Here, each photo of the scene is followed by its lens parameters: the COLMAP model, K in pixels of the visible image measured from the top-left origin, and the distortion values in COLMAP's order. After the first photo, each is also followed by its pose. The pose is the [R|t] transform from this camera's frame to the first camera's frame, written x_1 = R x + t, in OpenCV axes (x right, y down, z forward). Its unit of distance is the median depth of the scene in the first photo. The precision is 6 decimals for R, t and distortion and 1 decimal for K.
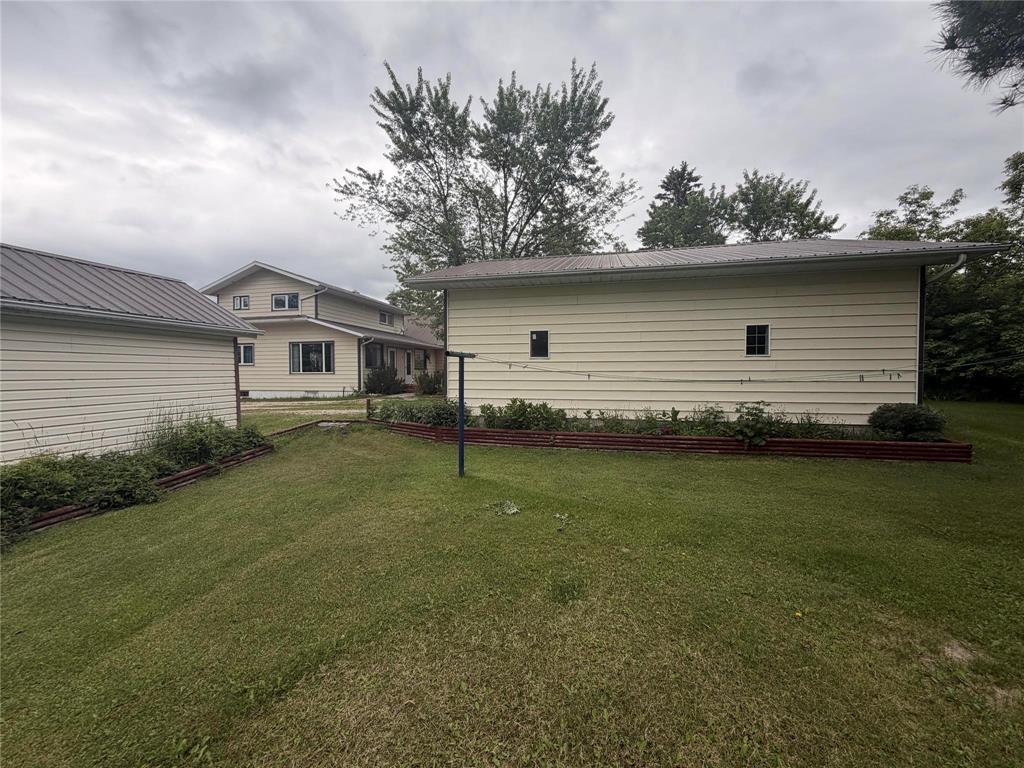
lens RADIAL K [[405.7, 0, 503.6], [0, 405.7, 385.6], [0, 0, 1]] dist [-0.000392, -0.000101]
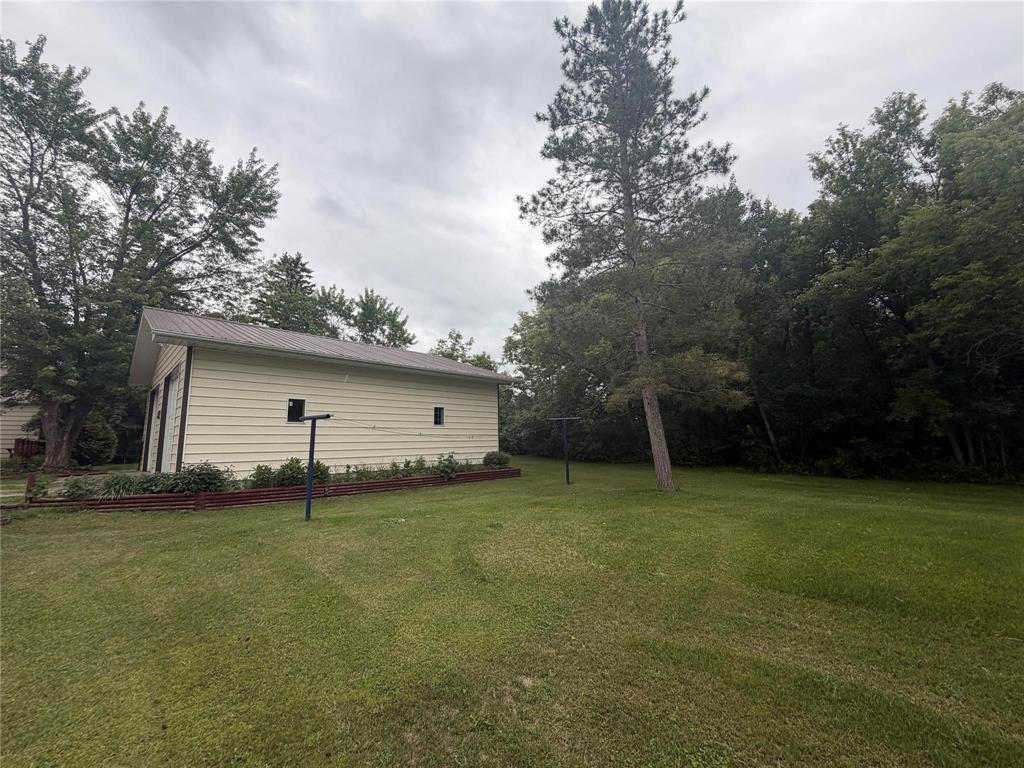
lens RADIAL K [[405.7, 0, 511.0], [0, 405.7, 386.1], [0, 0, 1]] dist [-0.000392, -0.000101]
pose [[0.524702, 0.108318, 0.844367, -0.276816], [0.044032, 0.987091, -0.153989, 0.015238], [-0.850147, 0.117977, 0.513159, -0.049816]]
